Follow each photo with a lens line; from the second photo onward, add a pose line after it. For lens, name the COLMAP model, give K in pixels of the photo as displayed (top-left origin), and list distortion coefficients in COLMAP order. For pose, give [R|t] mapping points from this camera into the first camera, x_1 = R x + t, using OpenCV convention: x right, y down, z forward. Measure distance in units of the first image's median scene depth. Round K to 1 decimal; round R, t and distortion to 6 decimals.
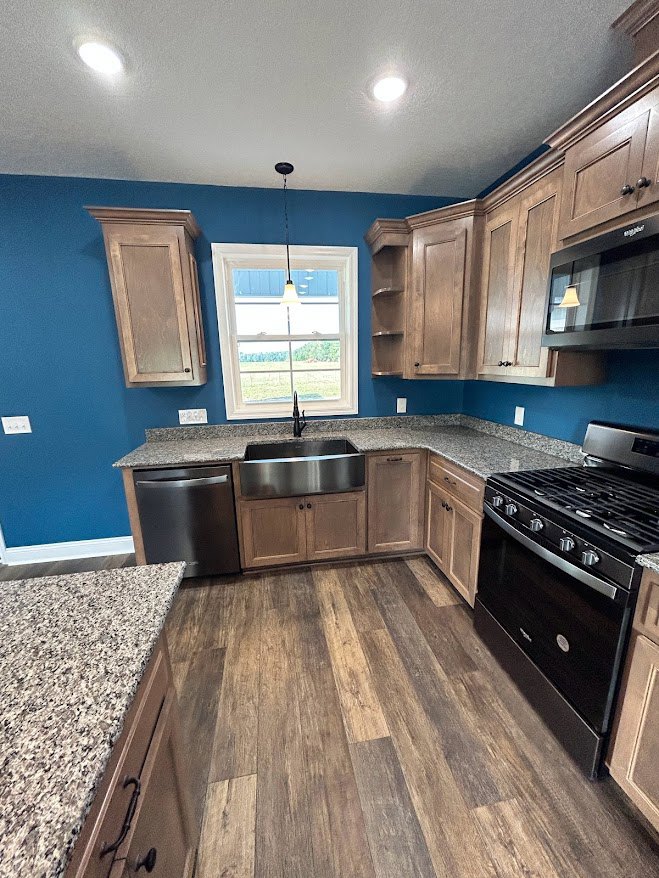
lens RADIAL K [[352.9, 0, 330.9], [0, 352.9, 438.8], [0, 0, 1]] dist [-0.000740, 0.000708]
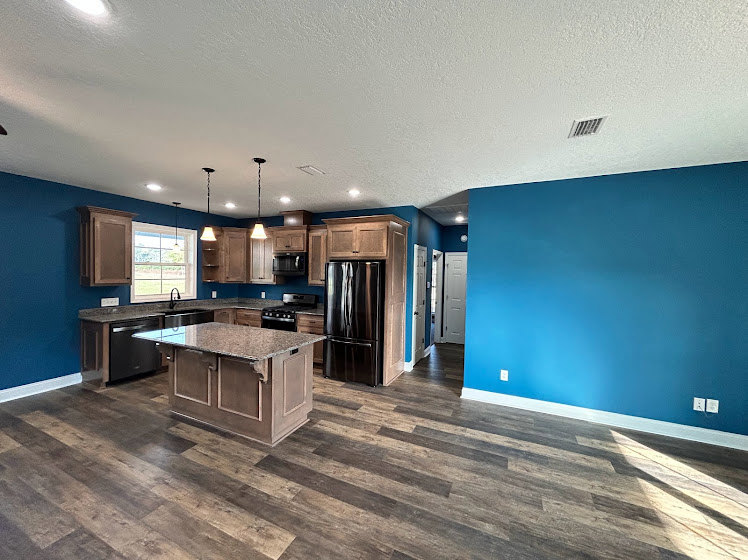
lens RADIAL K [[300.7, 0, 373.9], [0, 300.7, 278.7], [0, 0, 1]] dist [-0.000740, 0.000708]
pose [[0.569531, 0.016588, 0.821803, -1.288551], [0.149059, 0.981135, -0.123106, 0.315298], [-0.808341, 0.192610, 0.556314, -1.510296]]
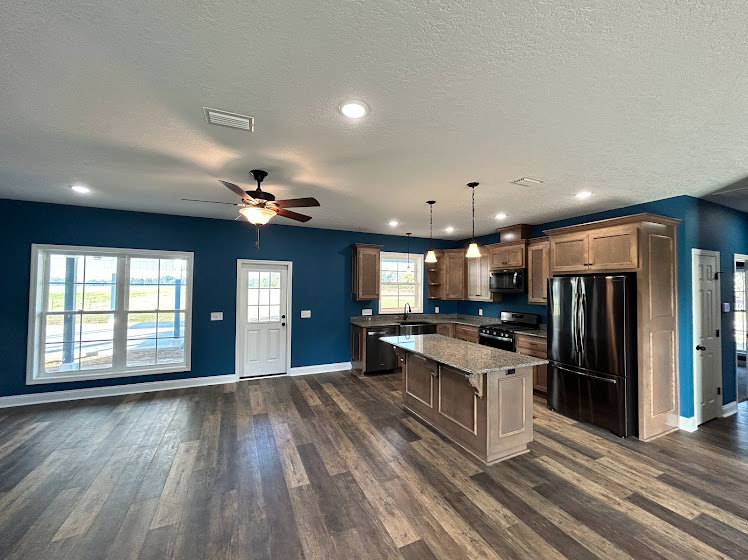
lens RADIAL K [[300.7, 0, 373.9], [0, 300.7, 278.7], [0, 0, 1]] dist [-0.000740, 0.000708]
pose [[0.965123, 0.040210, 0.258690, -1.294353], [0.025437, 0.969056, -0.245526, 0.333788], [-0.260557, 0.243543, 0.934236, -1.566816]]
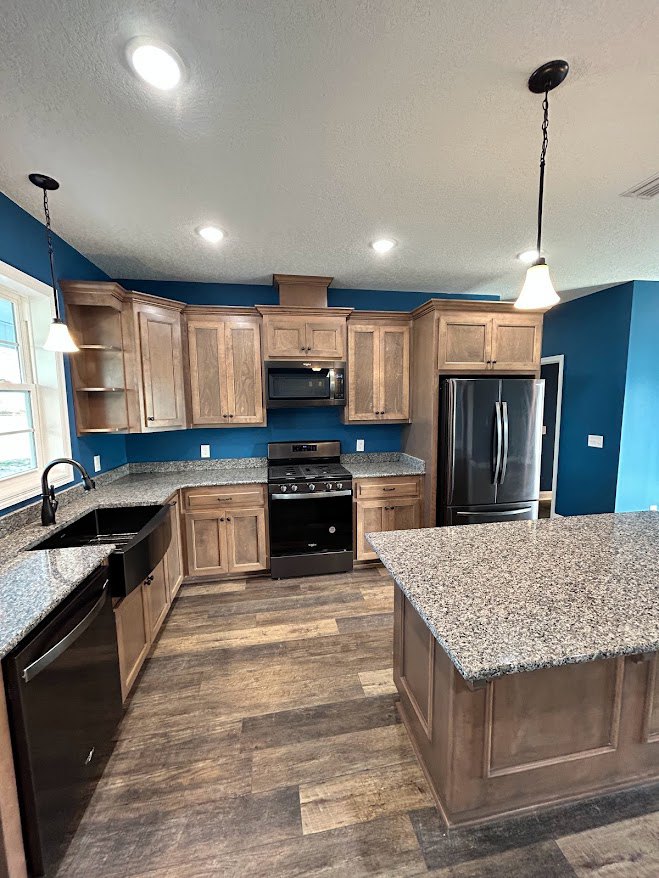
lens RADIAL K [[352.9, 0, 330.9], [0, 352.9, 438.8], [0, 0, 1]] dist [-0.000740, 0.000708]
pose [[-0.003560, -0.085941, 0.996294, -1.122764], [0.231868, 0.969077, 0.084422, -0.144866], [-0.972741, 0.231310, 0.016477, 0.568468]]
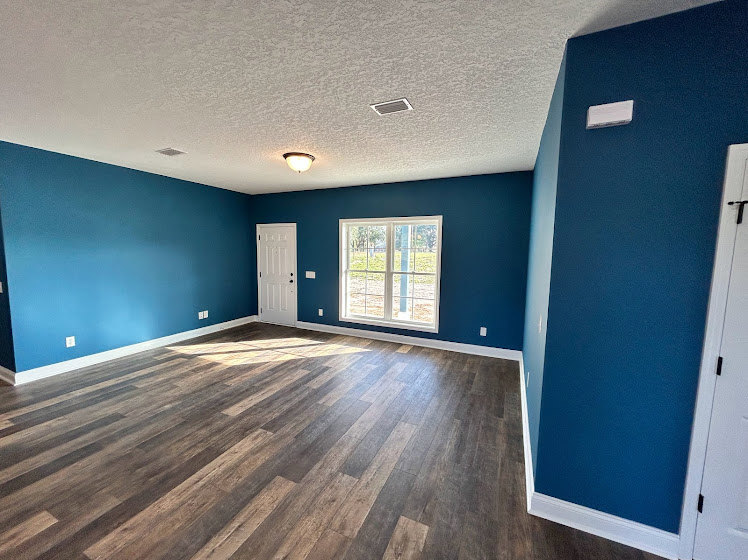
lens RADIAL K [[300.7, 0, 373.9], [0, 300.7, 278.7], [0, 0, 1]] dist [-0.000740, 0.000708]
pose [[-0.822595, -0.042851, 0.567011, -1.973638], [0.129027, 0.957081, 0.259516, 0.155396], [-0.553796, 0.286636, -0.781761, -0.687057]]
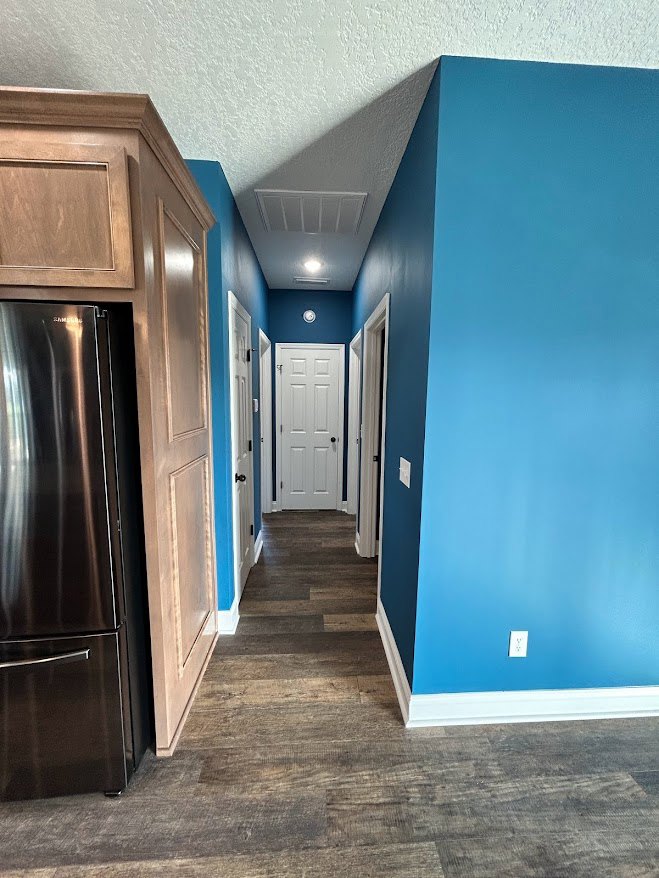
lens RADIAL K [[352.9, 0, 330.9], [0, 352.9, 438.8], [0, 0, 1]] dist [-0.000740, 0.000708]
pose [[0.115284, -0.097241, 0.988561, -0.069415], [0.205746, 0.975953, 0.072007, 0.190710], [-0.971791, 0.195091, 0.132519, -0.784644]]
